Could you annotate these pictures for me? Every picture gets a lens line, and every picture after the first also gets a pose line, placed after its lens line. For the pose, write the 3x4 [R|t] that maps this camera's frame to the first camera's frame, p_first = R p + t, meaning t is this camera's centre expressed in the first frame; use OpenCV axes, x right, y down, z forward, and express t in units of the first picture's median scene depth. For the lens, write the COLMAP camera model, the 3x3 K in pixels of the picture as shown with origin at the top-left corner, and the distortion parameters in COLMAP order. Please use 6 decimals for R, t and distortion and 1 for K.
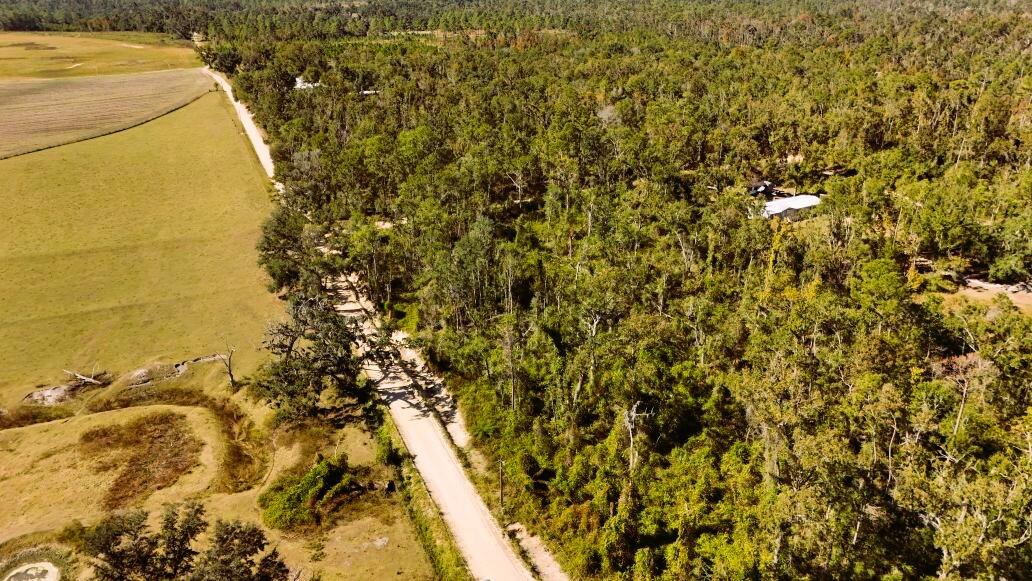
lens RADIAL K [[742.7, 0, 516.5], [0, 742.7, 290.3], [0, 0, 1]] dist [0.052145, -0.013092]
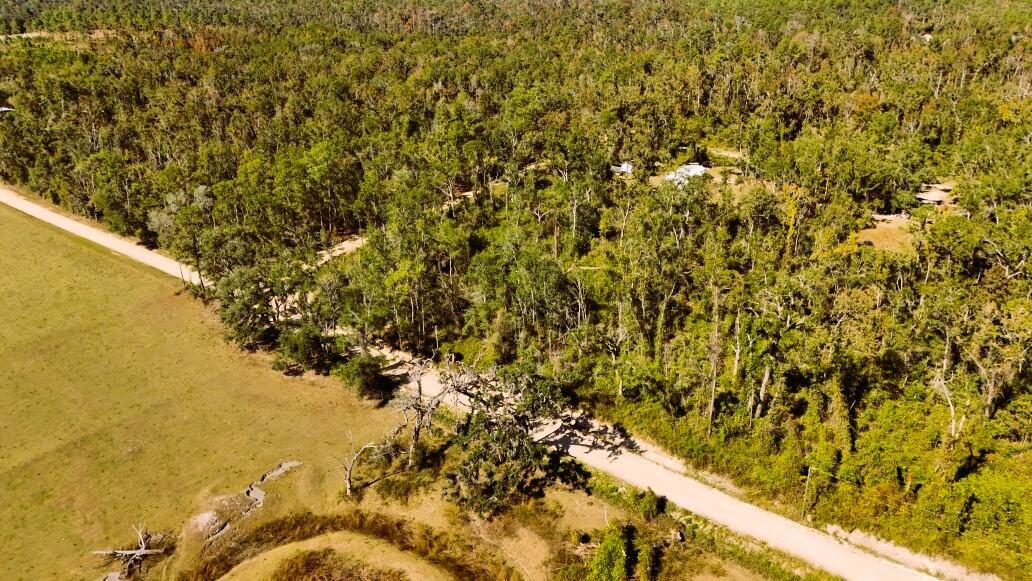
lens RADIAL K [[742.7, 0, 519.6], [0, 742.7, 287.3], [0, 0, 1]] dist [0.052145, -0.013092]
pose [[0.875155, -0.202461, 0.439446, -0.552086], [0.198787, 0.978502, 0.054930, -0.095852], [-0.441120, 0.039283, 0.896588, 0.223420]]
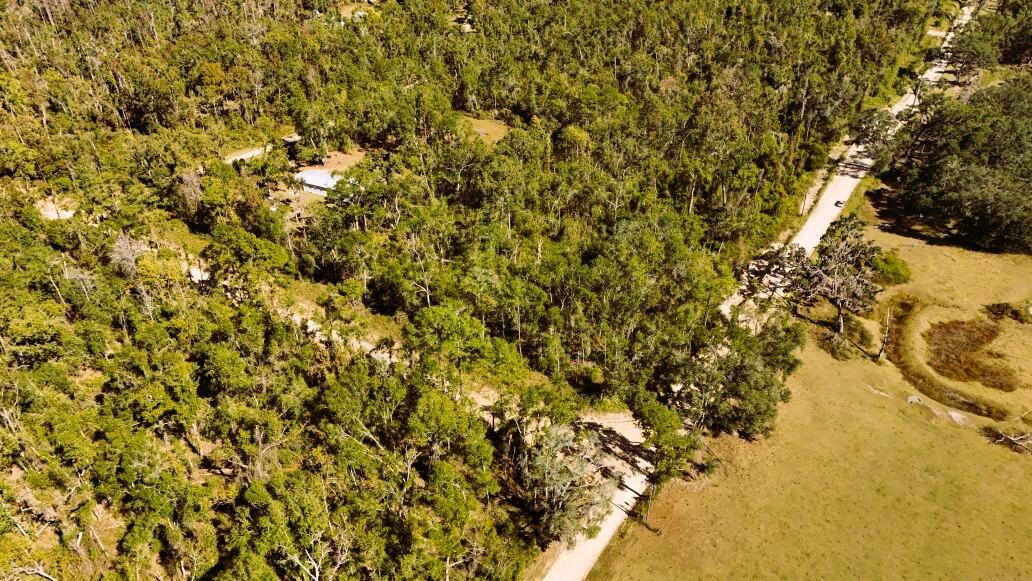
lens RADIAL K [[742.7, 0, 518.4], [0, 742.7, 287.2], [0, 0, 1]] dist [0.052145, -0.013092]
pose [[-0.530529, -0.436021, 0.726928, -0.913712], [0.342444, 0.674226, 0.654333, -0.918175], [-0.775416, 0.596075, -0.208384, 1.676476]]
